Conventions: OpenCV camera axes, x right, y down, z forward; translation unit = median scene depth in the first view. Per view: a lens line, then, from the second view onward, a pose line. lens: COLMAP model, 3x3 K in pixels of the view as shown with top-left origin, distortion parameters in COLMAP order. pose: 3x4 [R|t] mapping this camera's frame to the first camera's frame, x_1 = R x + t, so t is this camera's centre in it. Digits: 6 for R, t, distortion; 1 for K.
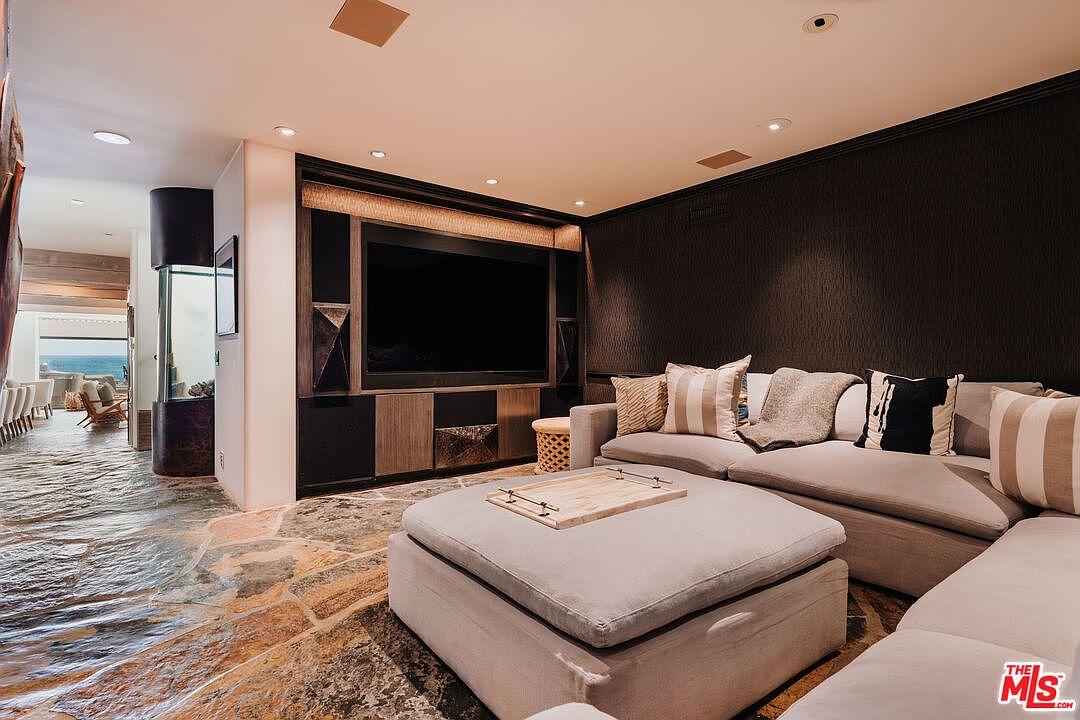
lens RADIAL K [[527.4, 0, 537.5], [0, 527.4, 361.3], [0, 0, 1]] dist [0.005926, -0.001621]
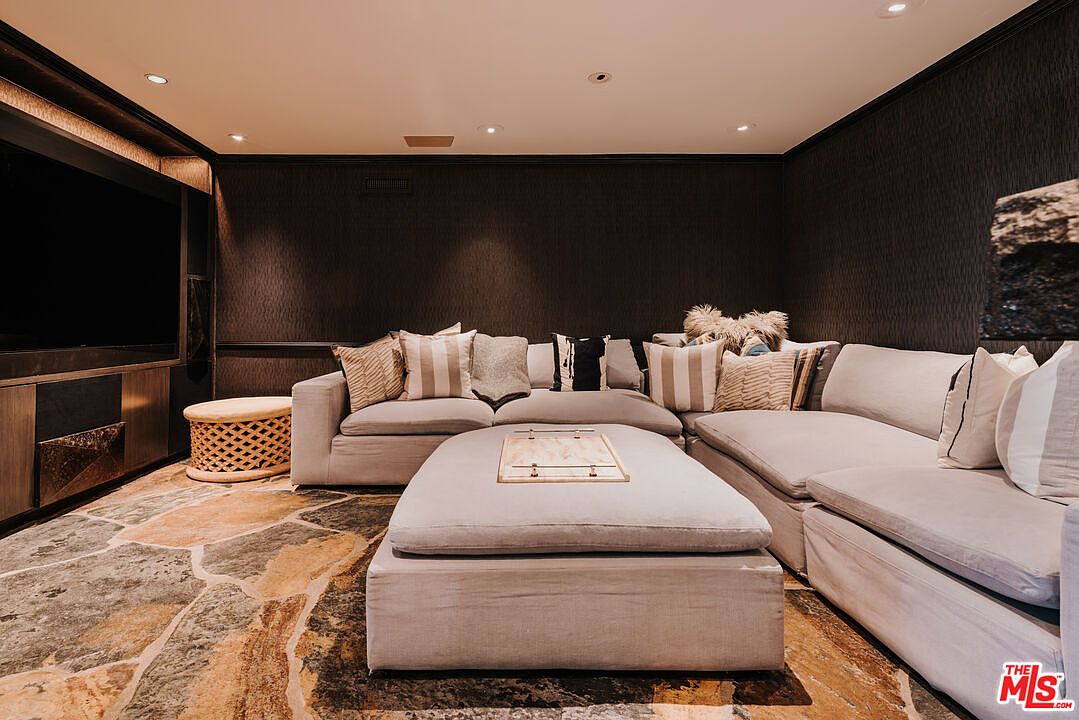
lens RADIAL K [[527.0, 0, 509.8], [0, 527.0, 319.5], [0, 0, 1]] dist [0.005926, -0.001621]
pose [[0.613828, 0.004849, 0.789425, -0.415713], [0.010112, 0.999851, -0.014004, -0.001303], [-0.789375, 0.016579, 0.613687, 0.222378]]
